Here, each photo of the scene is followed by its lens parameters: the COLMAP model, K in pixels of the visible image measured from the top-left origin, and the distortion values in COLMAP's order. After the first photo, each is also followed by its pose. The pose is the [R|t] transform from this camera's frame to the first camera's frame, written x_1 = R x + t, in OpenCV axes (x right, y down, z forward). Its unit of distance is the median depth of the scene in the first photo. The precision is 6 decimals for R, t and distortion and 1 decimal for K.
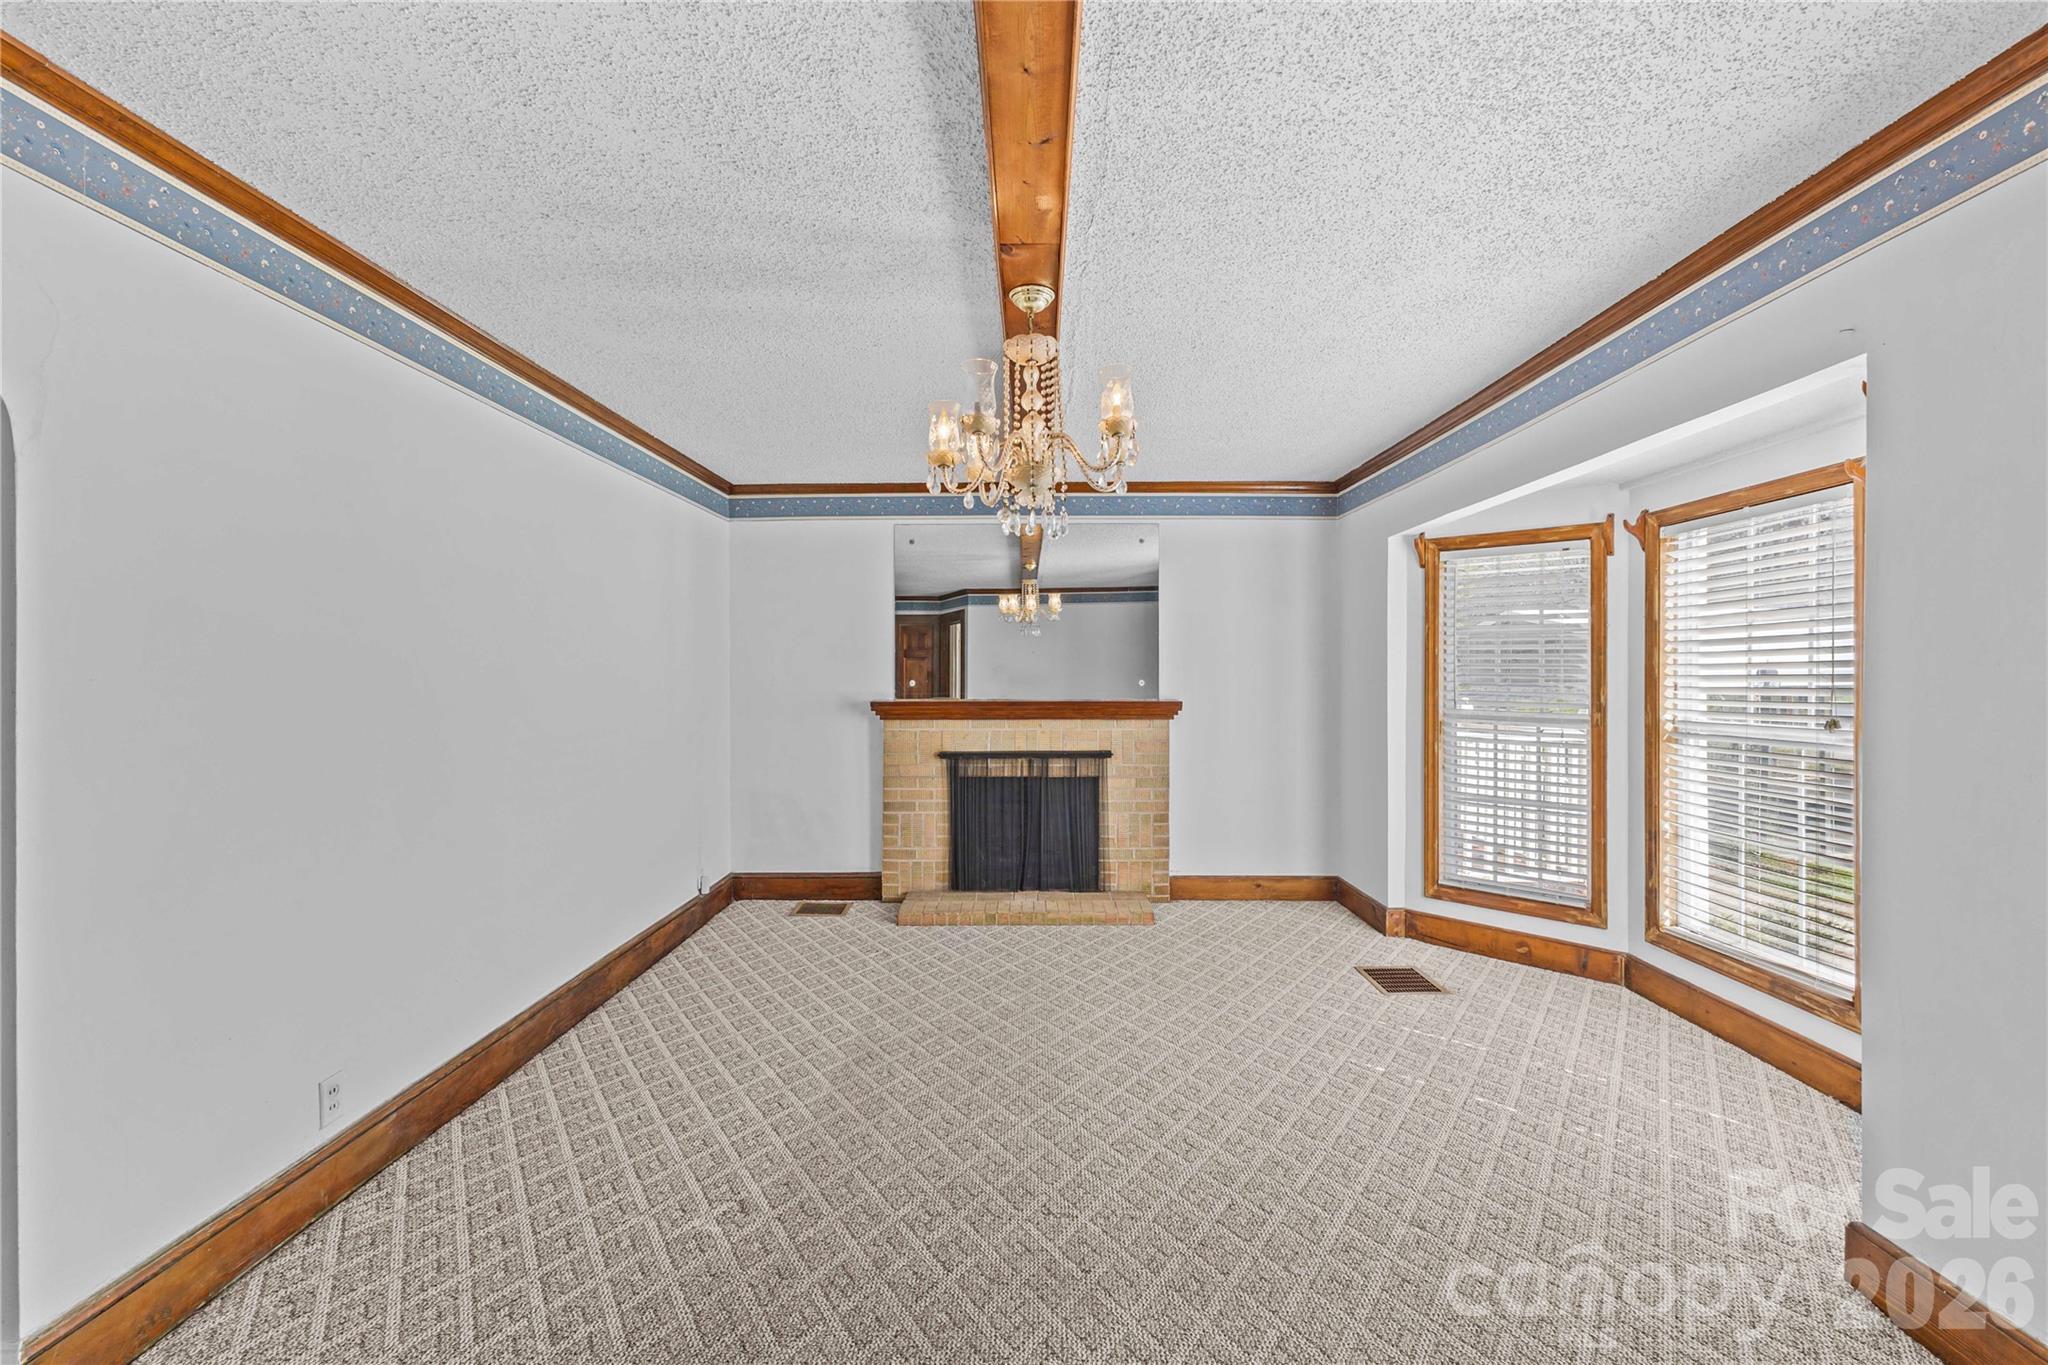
lens RADIAL K [[881.9, 0, 1028.1], [0, 881.9, 680.0], [0, 0, 1]] dist [0.004569, 0.000036]
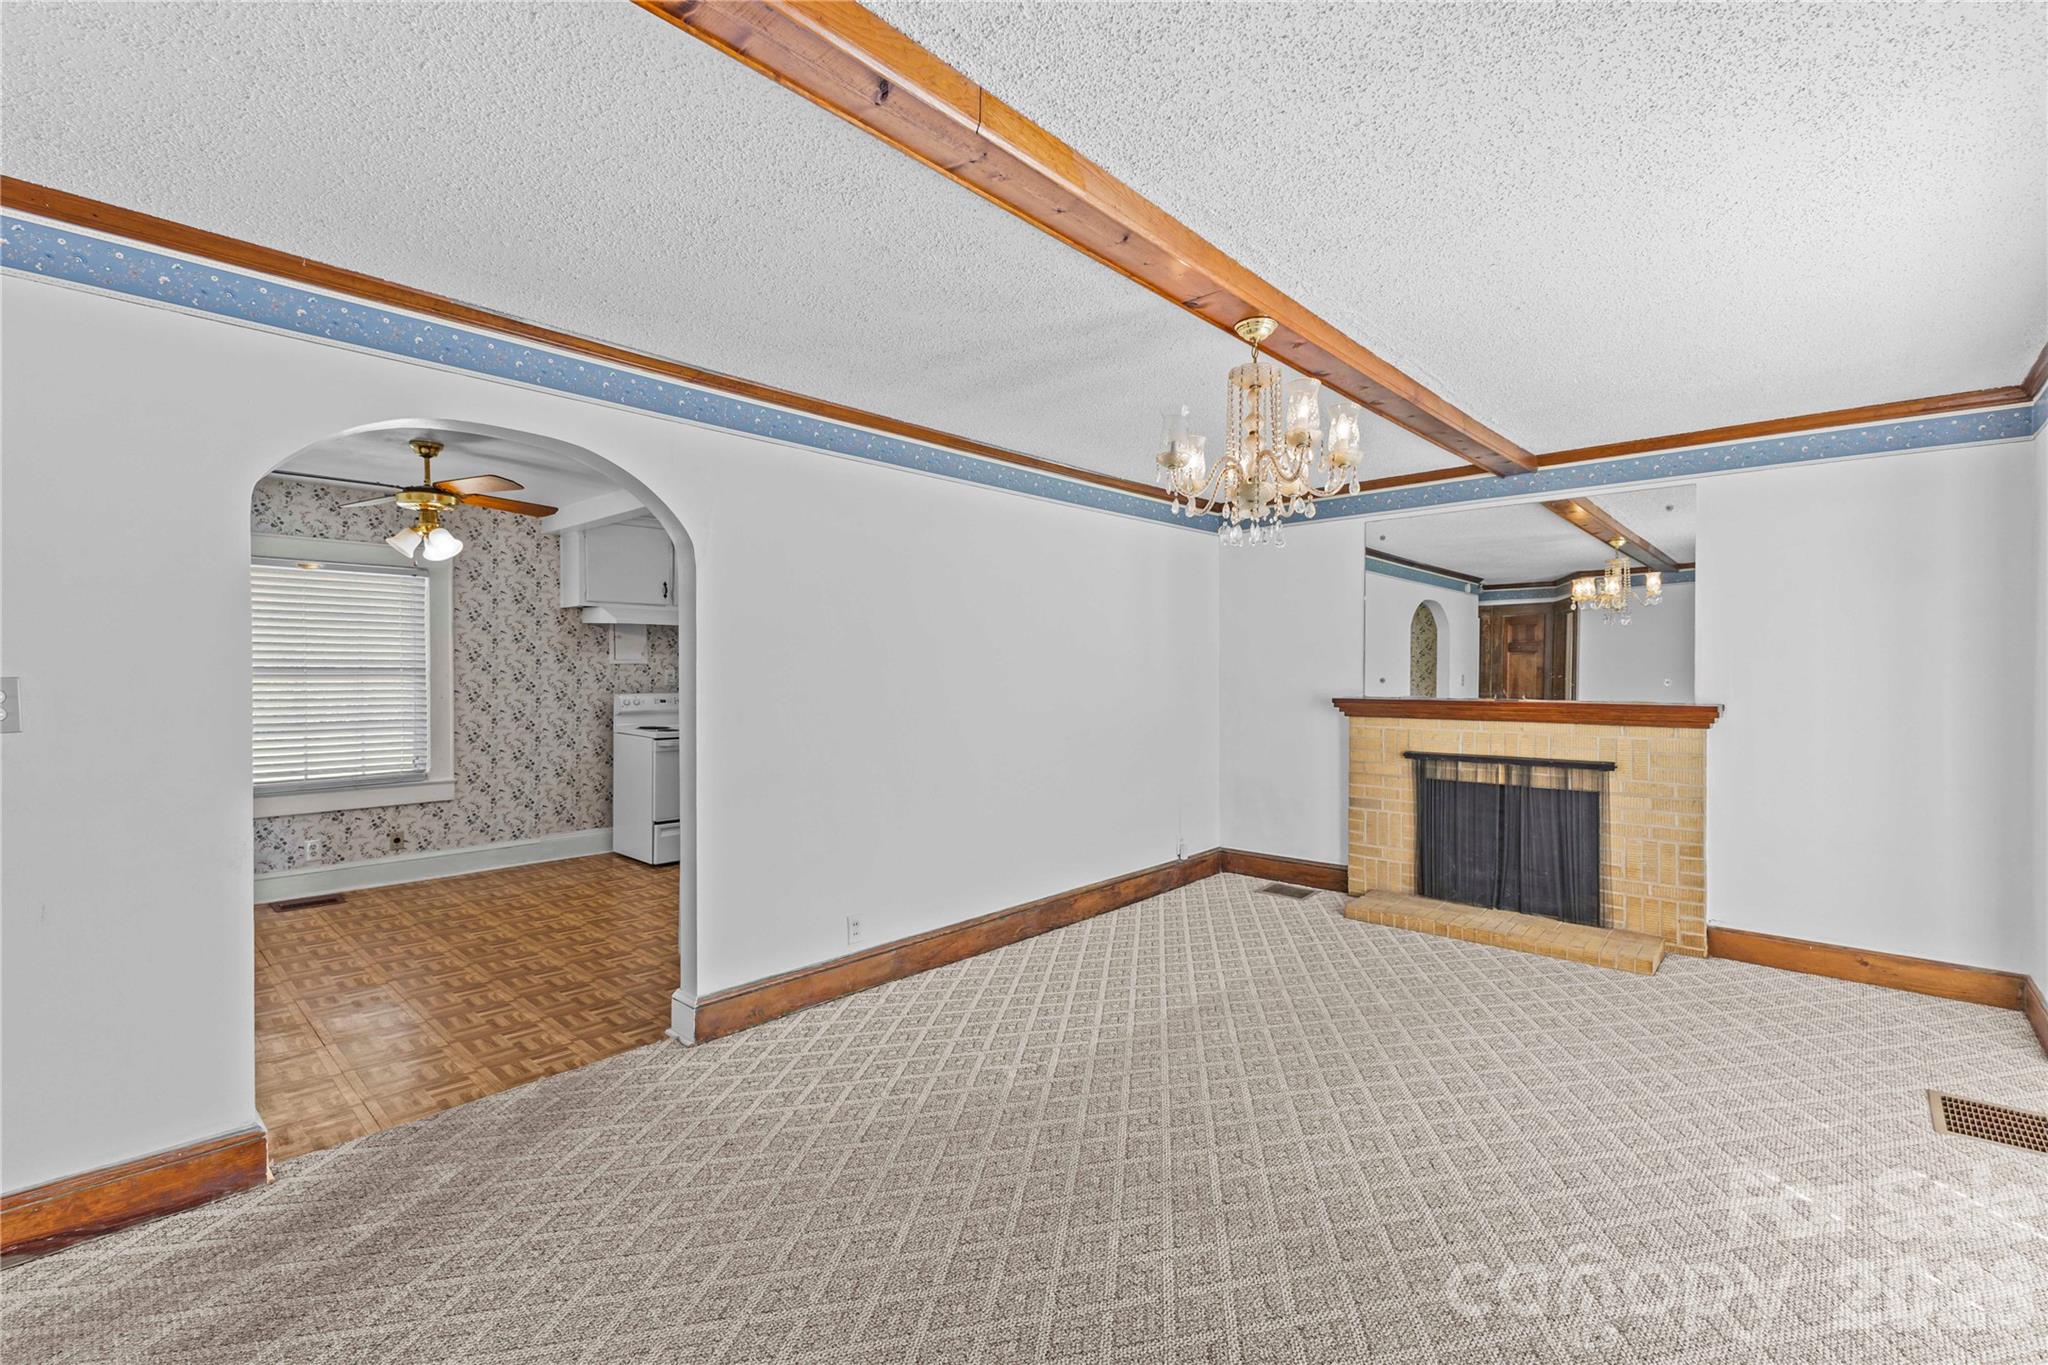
lens RADIAL K [[881.9, 0, 1028.1], [0, 881.9, 680.0], [0, 0, 1]] dist [0.004569, 0.000036]
pose [[0.741723, 0.007318, -0.670667, 0.243823], [-0.004415, 0.999972, 0.006029, -0.001098], [0.670692, -0.001511, 0.741734, -0.001568]]
